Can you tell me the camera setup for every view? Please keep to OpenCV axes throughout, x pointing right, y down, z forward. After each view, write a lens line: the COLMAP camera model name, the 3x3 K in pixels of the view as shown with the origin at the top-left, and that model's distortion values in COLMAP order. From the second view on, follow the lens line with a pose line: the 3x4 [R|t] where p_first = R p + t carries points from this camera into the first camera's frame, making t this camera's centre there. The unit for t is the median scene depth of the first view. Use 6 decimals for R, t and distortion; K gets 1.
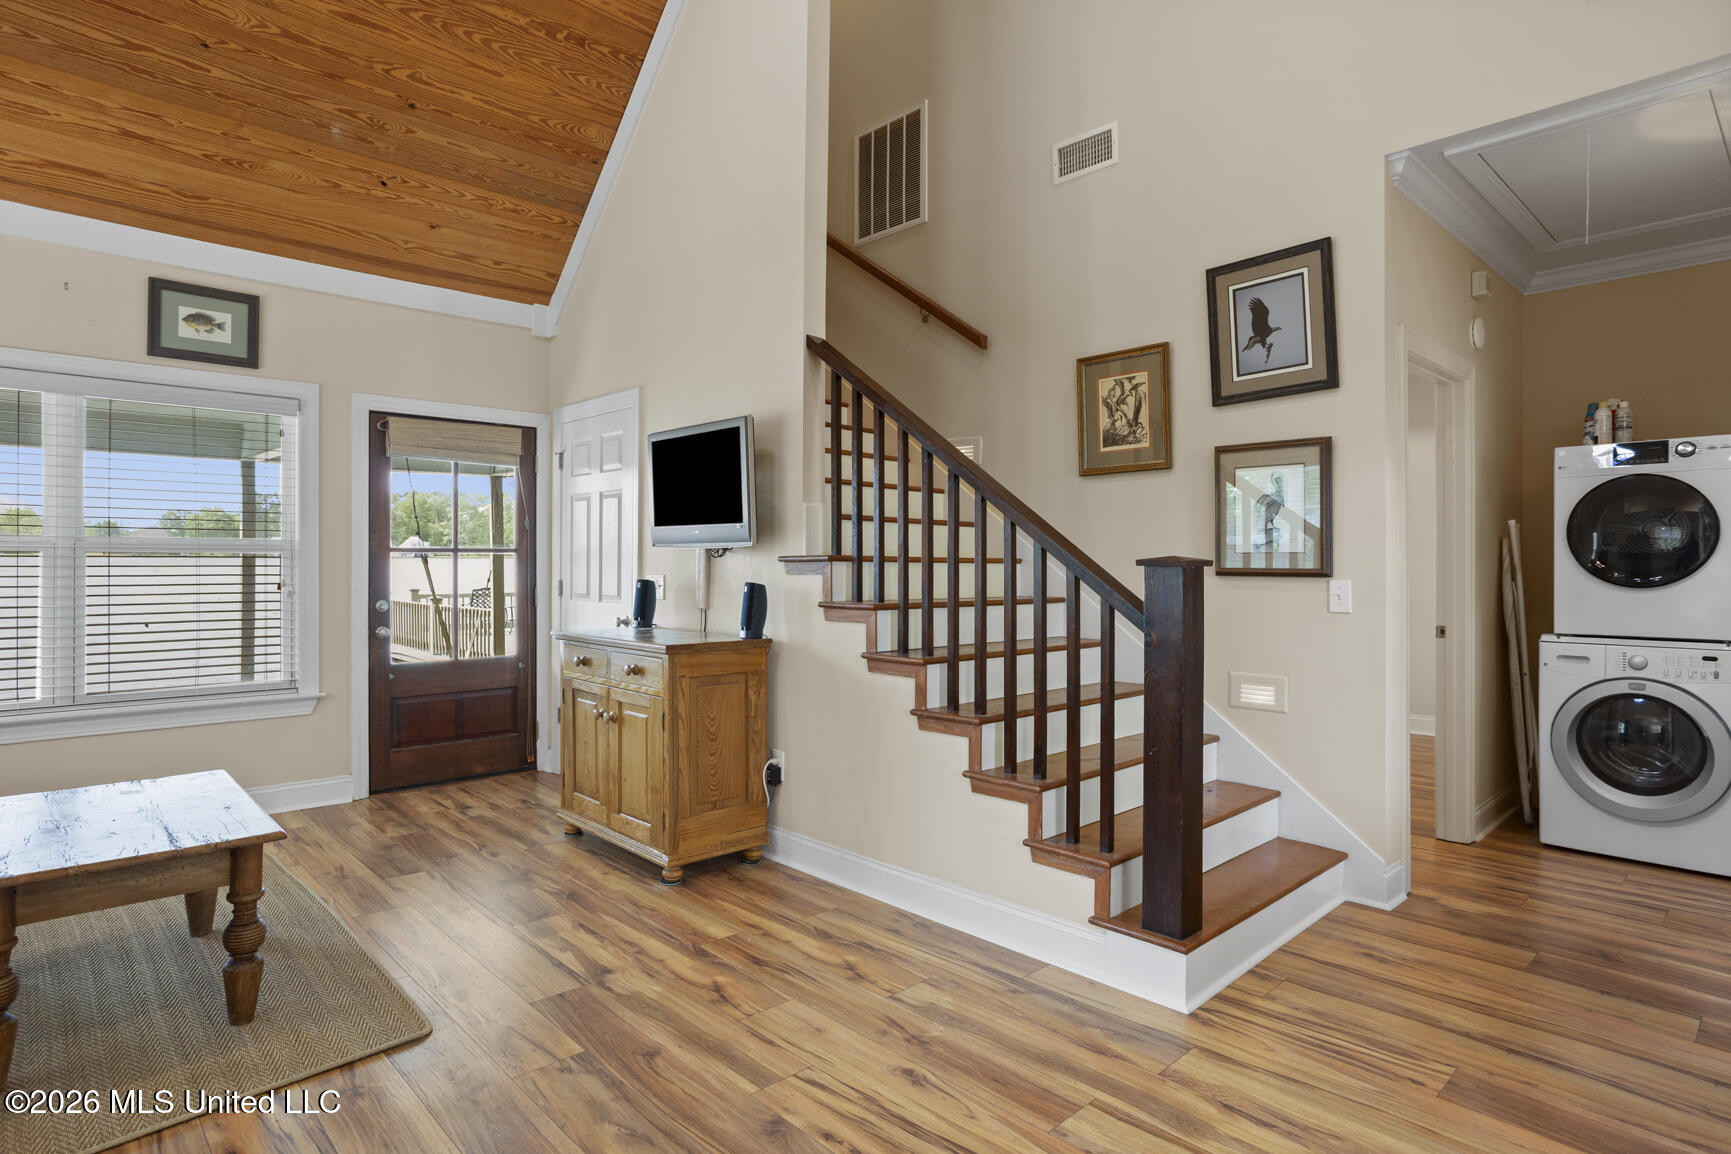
lens RADIAL K [[922.4, 0, 837.7], [0, 922.4, 534.6], [0, 0, 1]] dist [-0.047420, 0.033881]
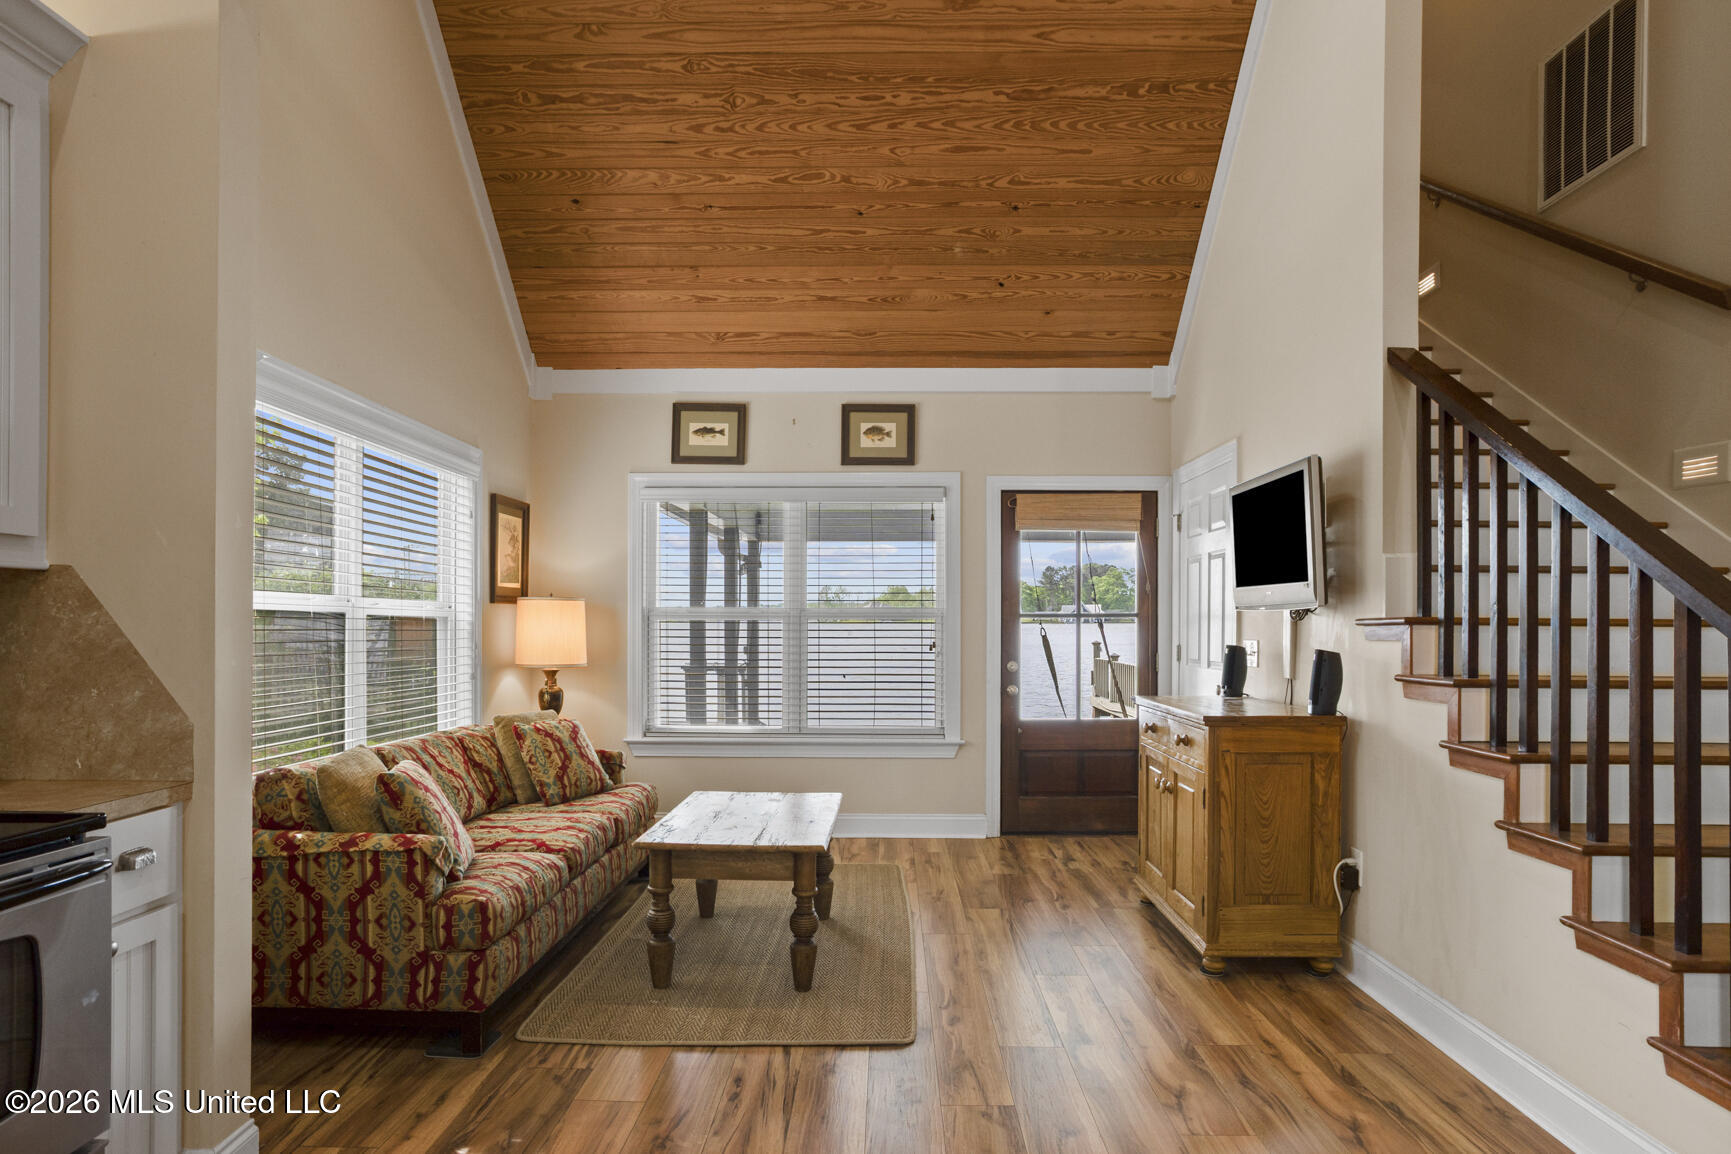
lens RADIAL K [[922.4, 0, 861.7], [0, 922.4, 608.4], [0, 0, 1]] dist [-0.047420, 0.033881]
pose [[0.724285, -0.014185, -0.689354, 0.161028], [0.021333, 0.999771, 0.001842, 0.002605], [0.689170, -0.016040, 0.724422, 0.078049]]
